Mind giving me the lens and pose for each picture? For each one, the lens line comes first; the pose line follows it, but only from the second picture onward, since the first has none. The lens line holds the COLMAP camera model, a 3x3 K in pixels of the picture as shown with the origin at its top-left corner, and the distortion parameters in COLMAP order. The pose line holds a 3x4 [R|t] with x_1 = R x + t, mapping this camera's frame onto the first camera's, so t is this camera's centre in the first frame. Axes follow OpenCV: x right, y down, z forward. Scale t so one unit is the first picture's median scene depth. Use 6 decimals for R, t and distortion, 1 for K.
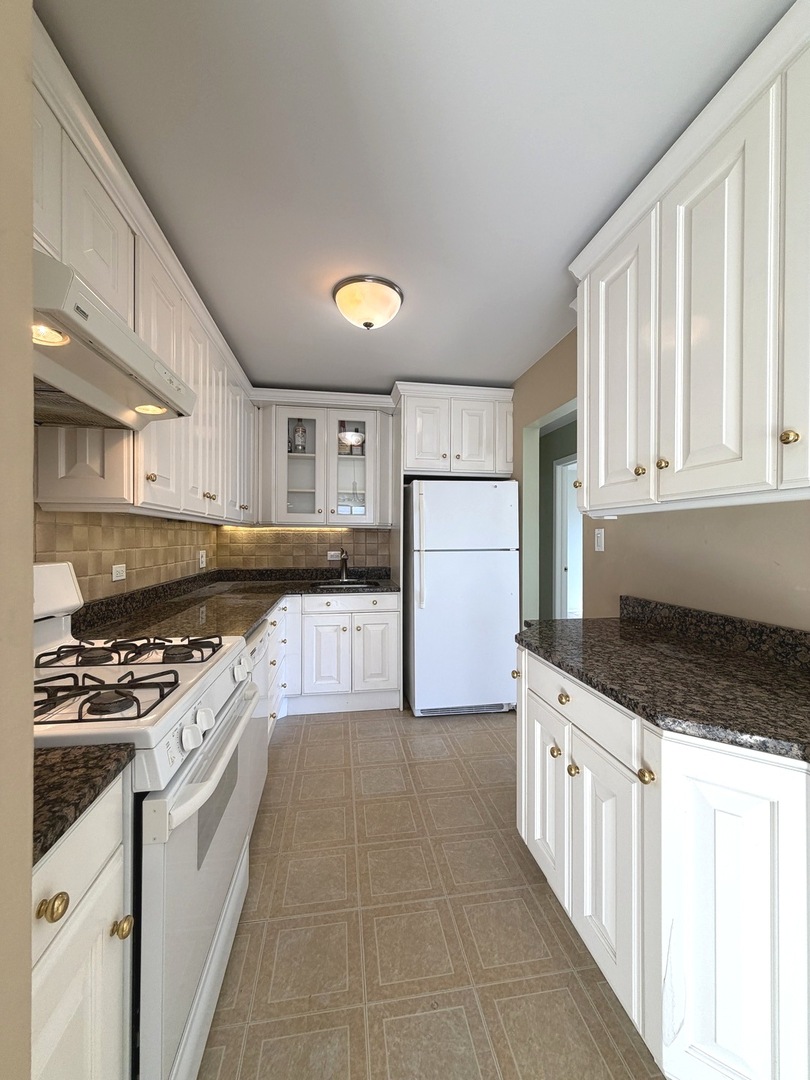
lens RADIAL K [[429.7, 0, 405.1], [0, 429.7, 538.7], [0, 0, 1]] dist [-0.002395, -0.000619]
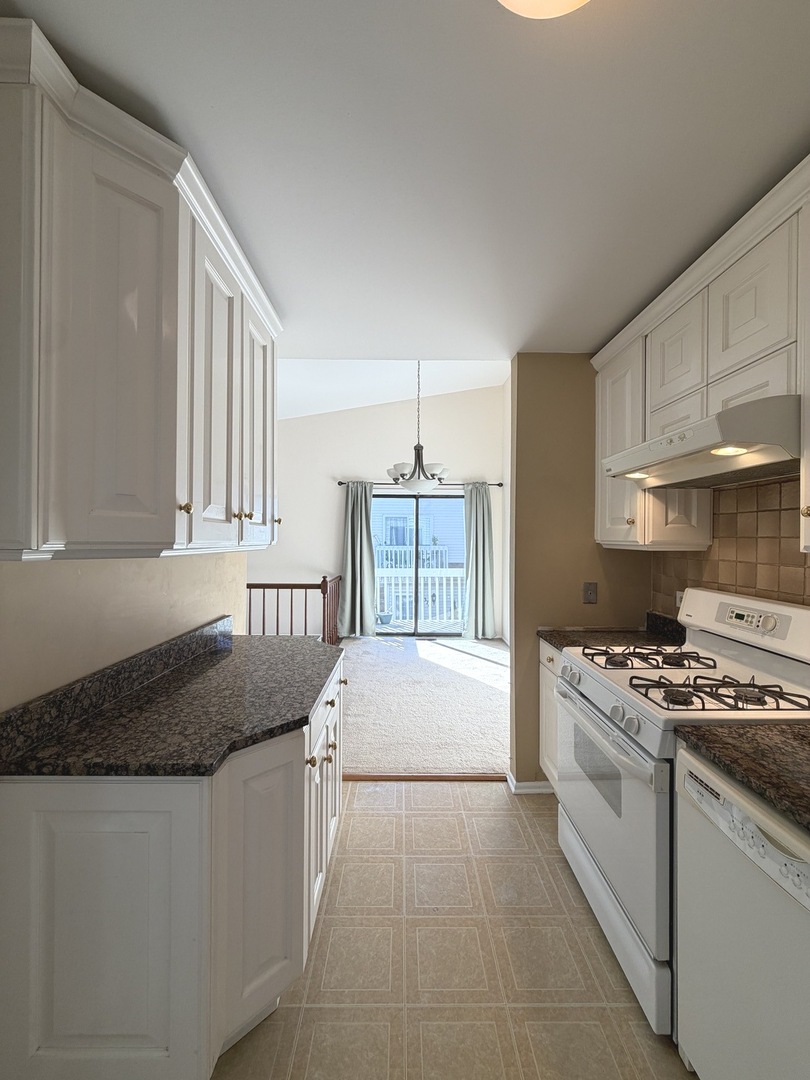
lens RADIAL K [[429.7, 0, 409.0], [0, 429.7, 536.1], [0, 0, 1]] dist [-0.002395, -0.000619]
pose [[-0.990641, -0.006982, 0.136315, -0.021368], [-0.007155, 0.999974, -0.000775, -0.102328], [-0.136306, -0.001743, -0.990665, 1.900438]]
